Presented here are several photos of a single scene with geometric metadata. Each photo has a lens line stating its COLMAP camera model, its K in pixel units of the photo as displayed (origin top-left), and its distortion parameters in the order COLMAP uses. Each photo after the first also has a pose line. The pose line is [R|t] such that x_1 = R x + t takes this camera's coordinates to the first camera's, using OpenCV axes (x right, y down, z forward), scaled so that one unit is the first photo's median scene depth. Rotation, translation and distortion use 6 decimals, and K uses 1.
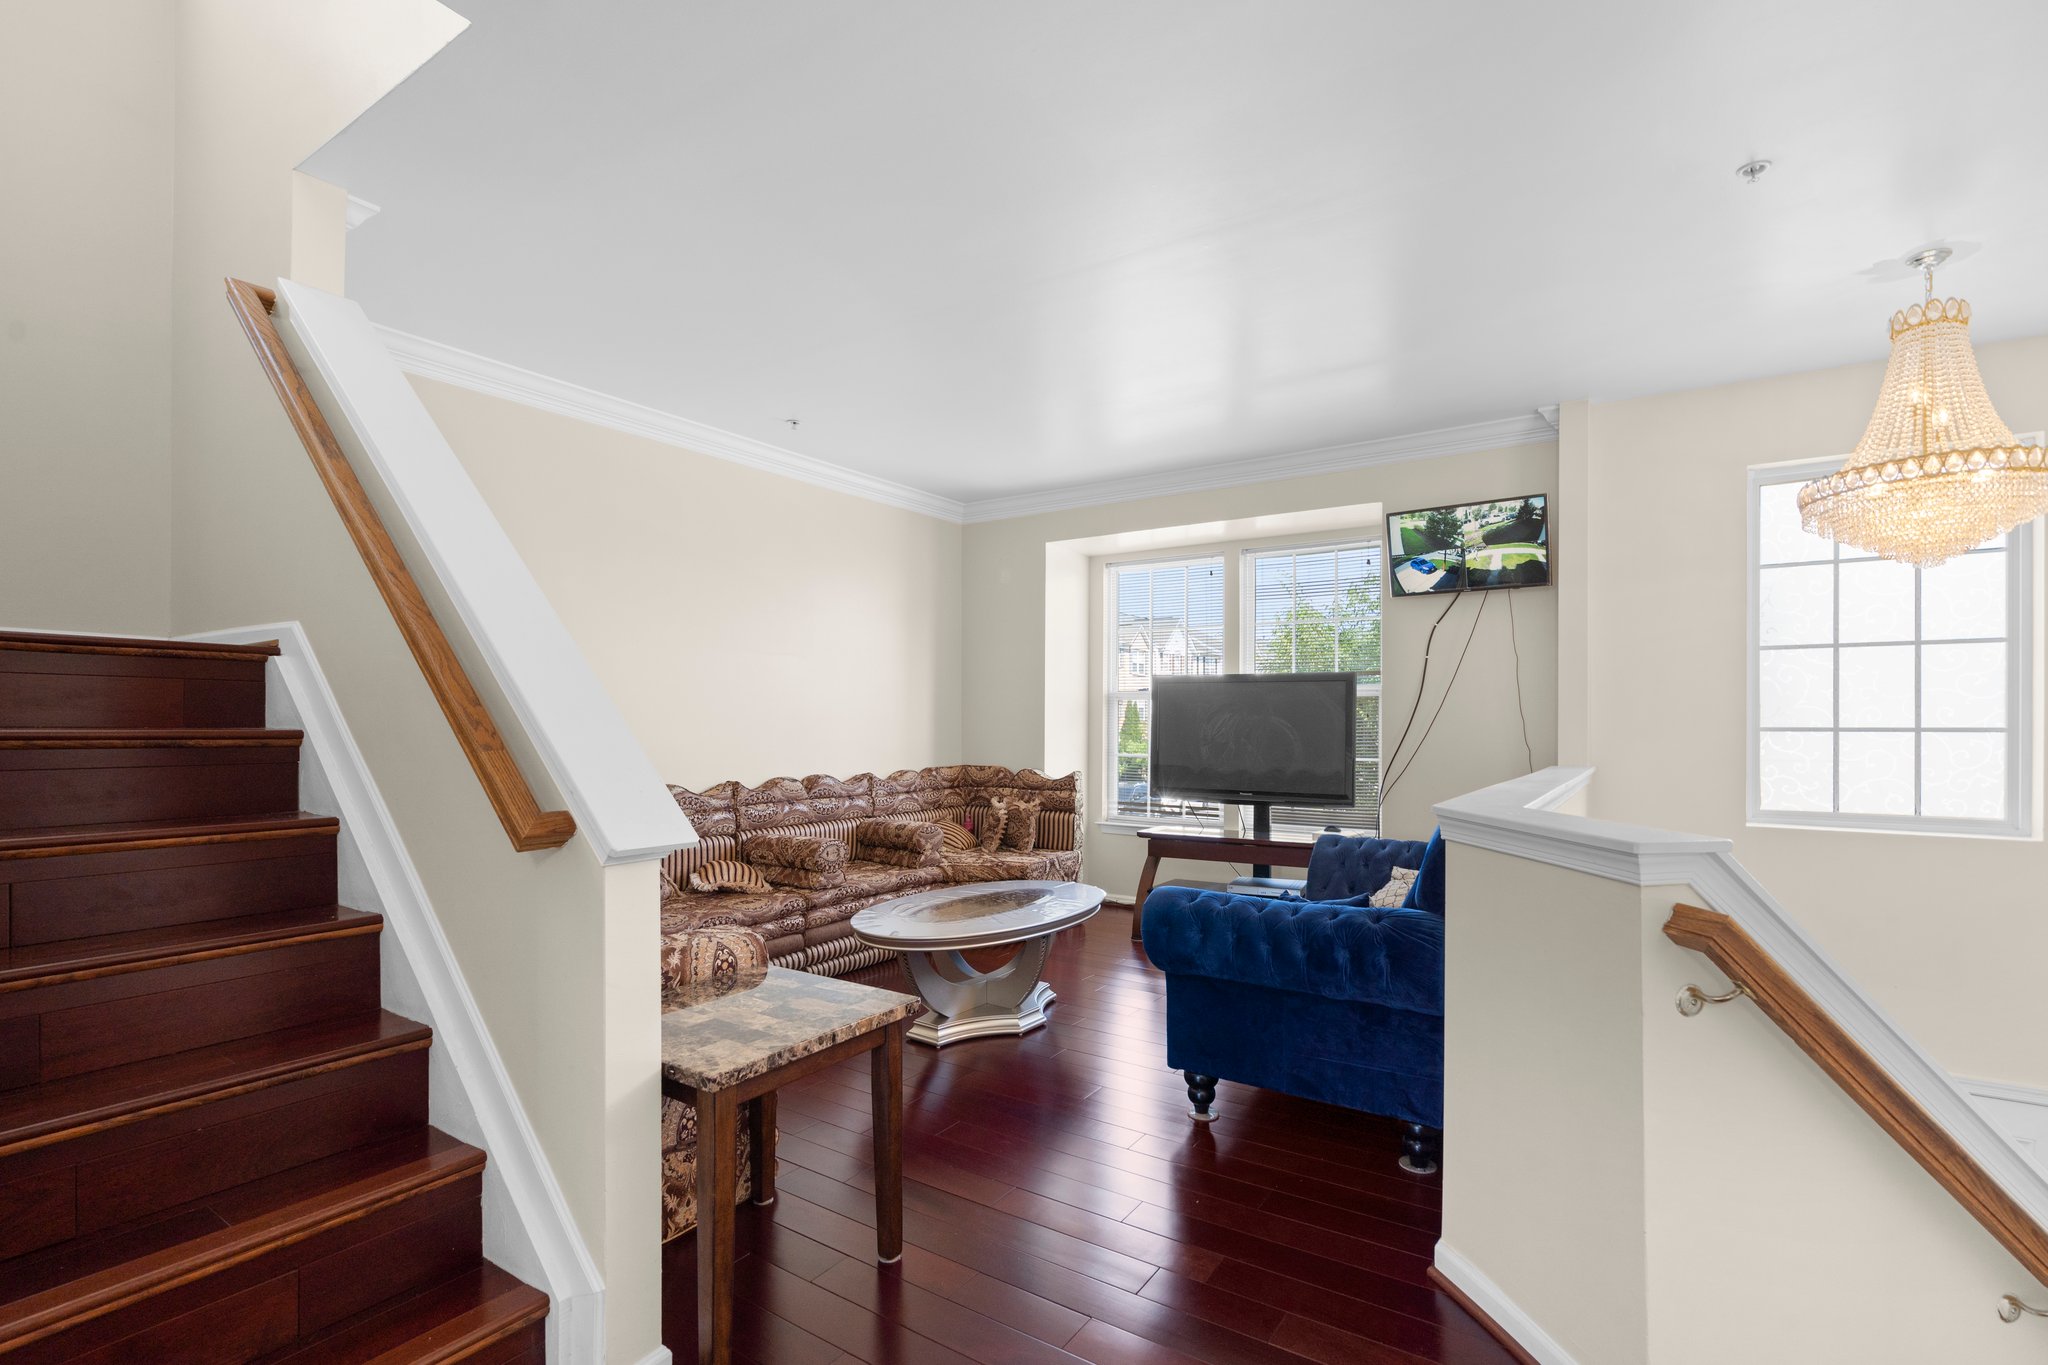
lens RADIAL K [[932.4, 0, 1053.1], [0, 932.4, 719.4], [0, 0, 1]] dist [0.000969, 0.000075]
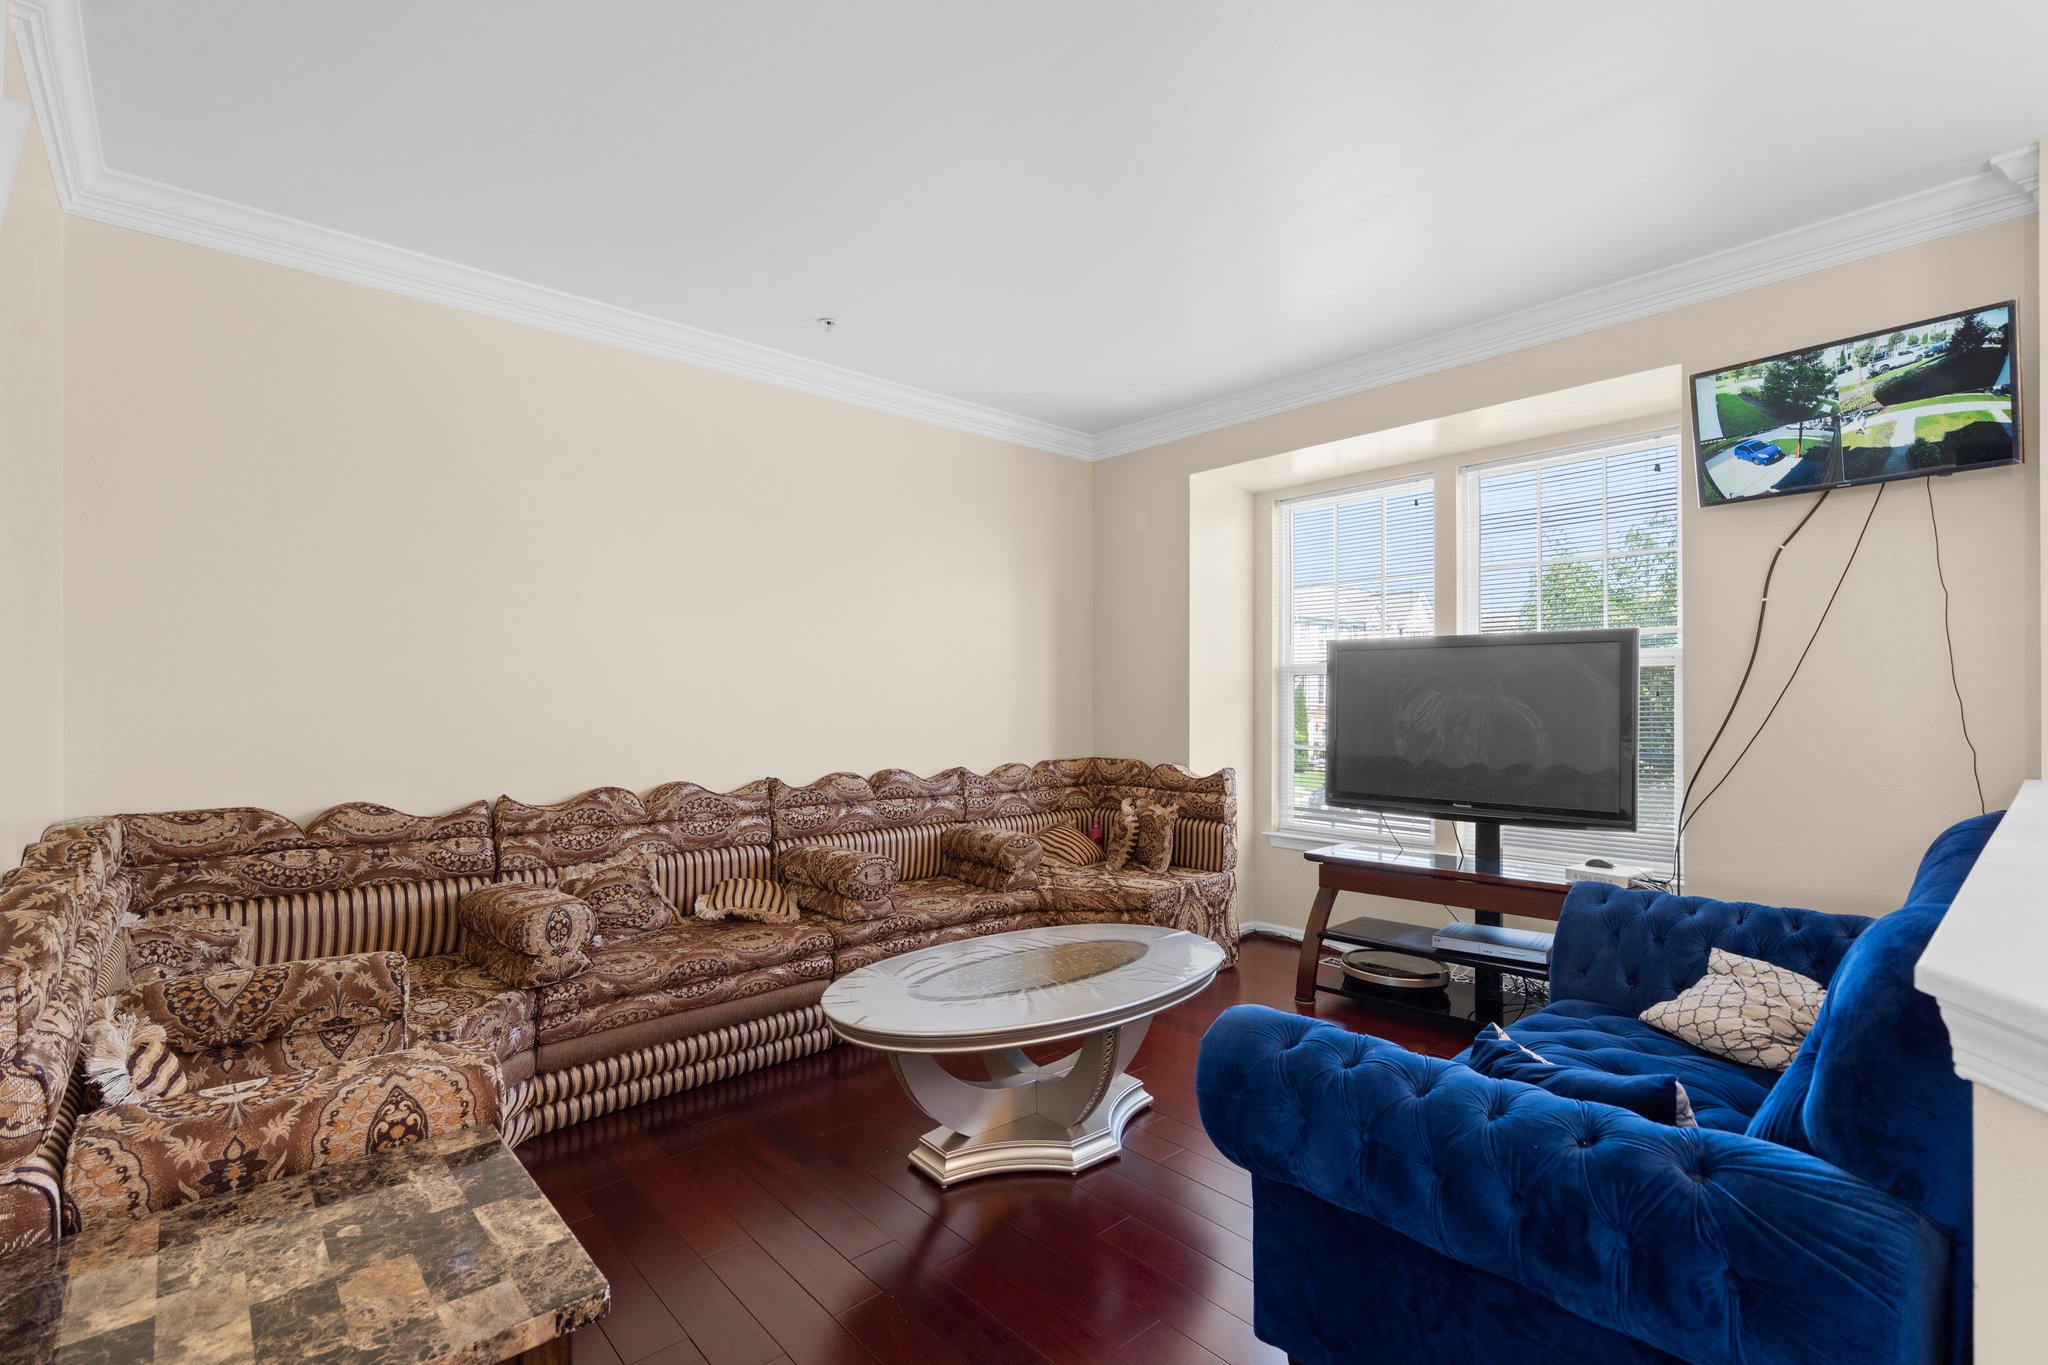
lens RADIAL K [[926.2, 0, 1051.4], [0, 926.2, 697.6], [0, 0, 1]] dist [0.000312, 0.000414]
pose [[0.969139, -0.003421, -0.246490, 0.090708], [0.002322, 0.999986, -0.004750, 0.001244], [0.246503, 0.004031, 0.969134, 0.283165]]
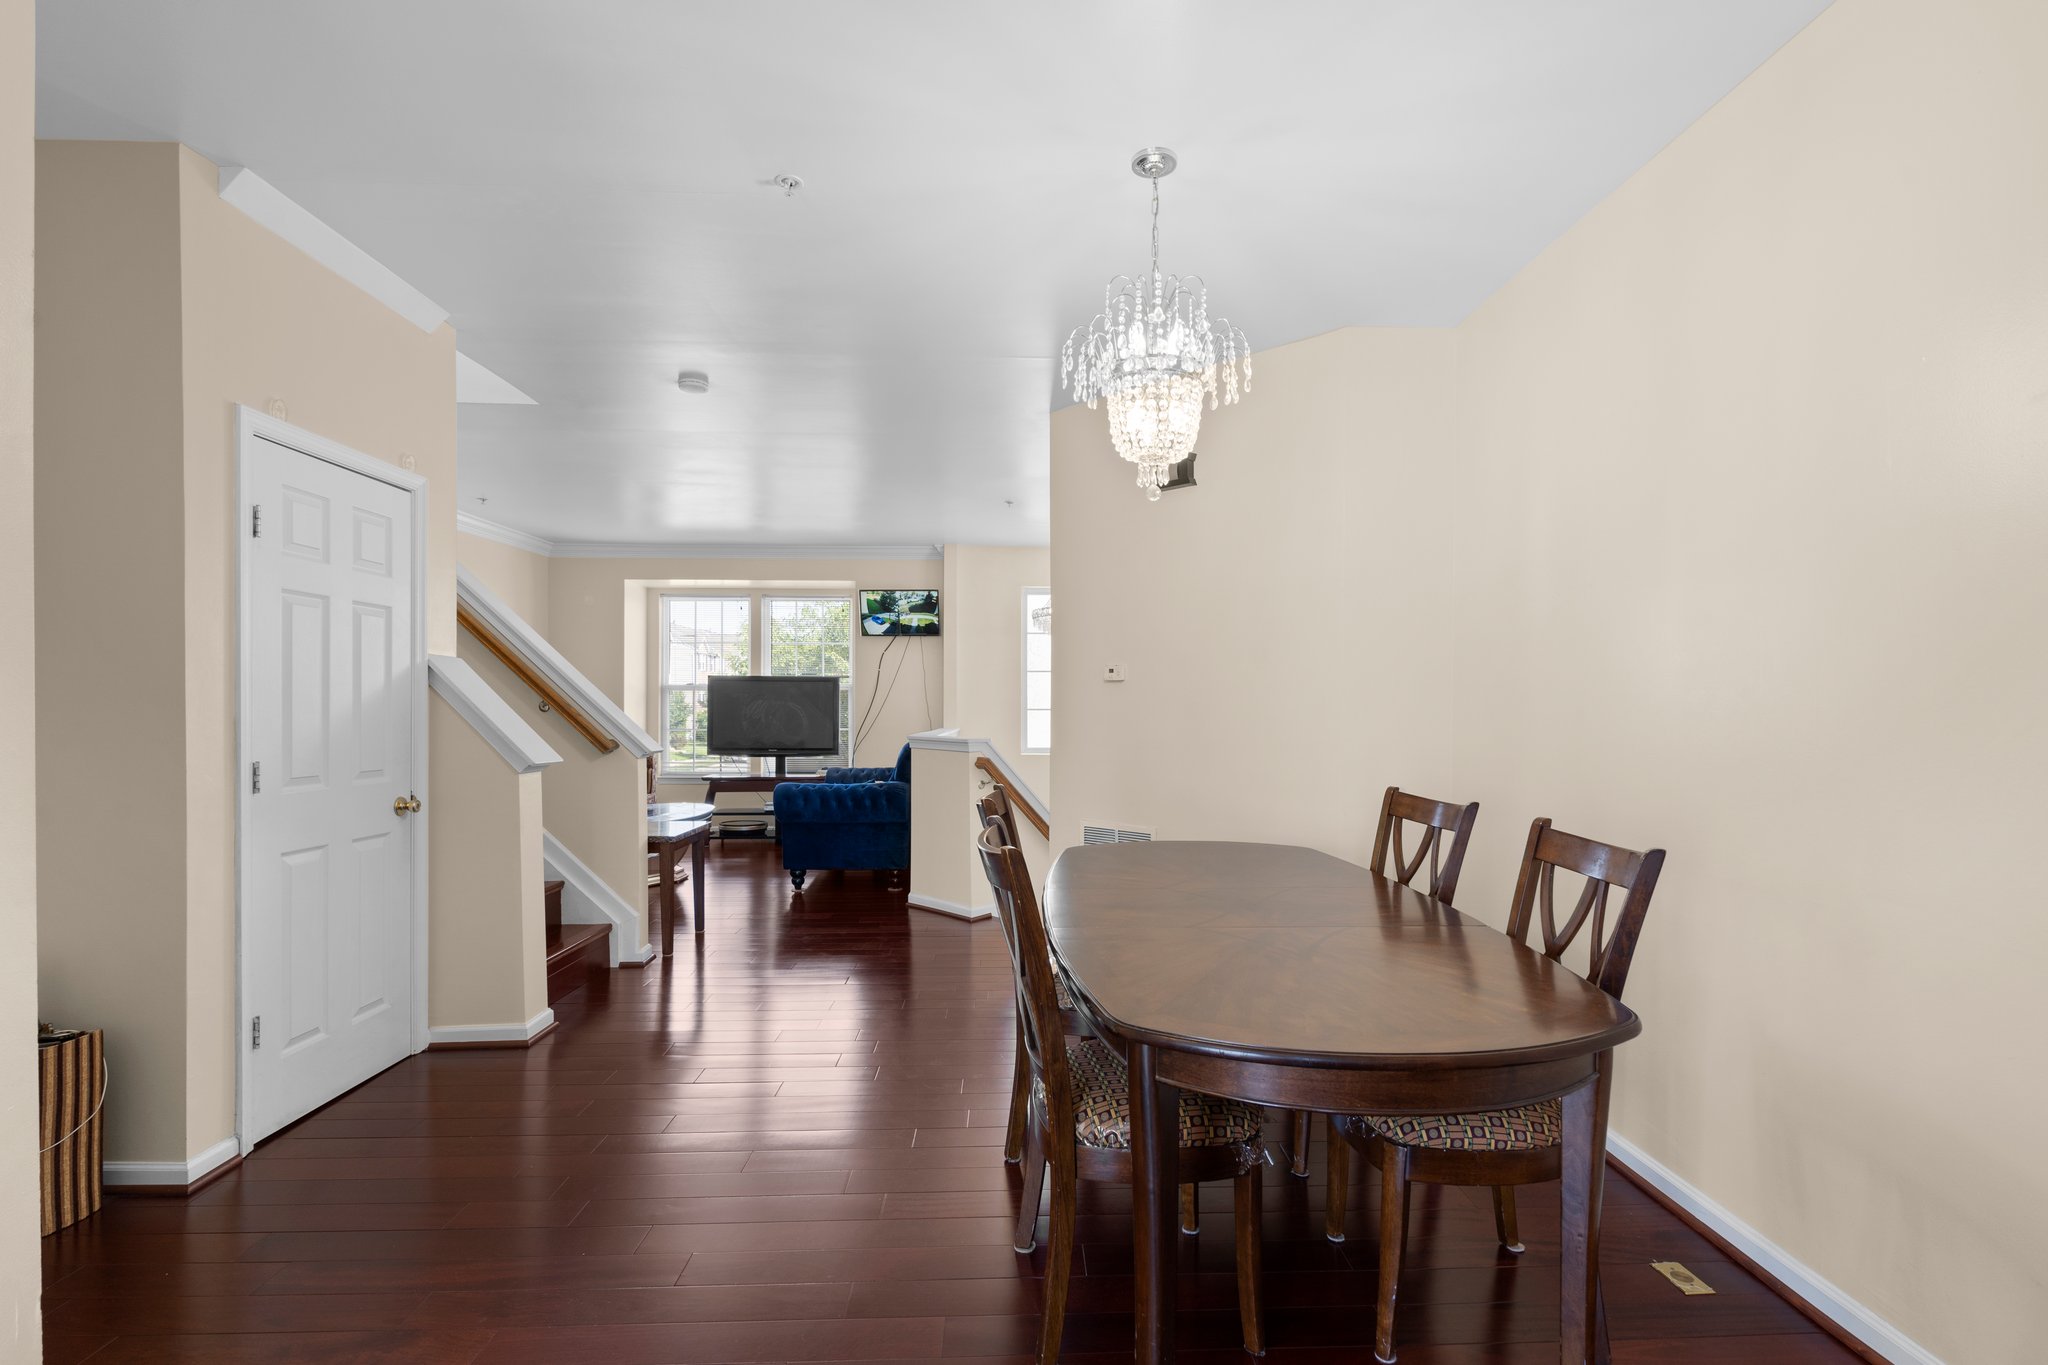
lens RADIAL K [[930.0, 0, 1037.8], [0, 930.0, 691.8], [0, 0, 1]] dist [-0.001171, -0.000144]
pose [[0.820054, 0.009326, 0.572211, -0.387040], [-0.002672, 0.999919, -0.012468, -0.002443], [-0.572281, 0.008696, 0.820012, -0.670158]]
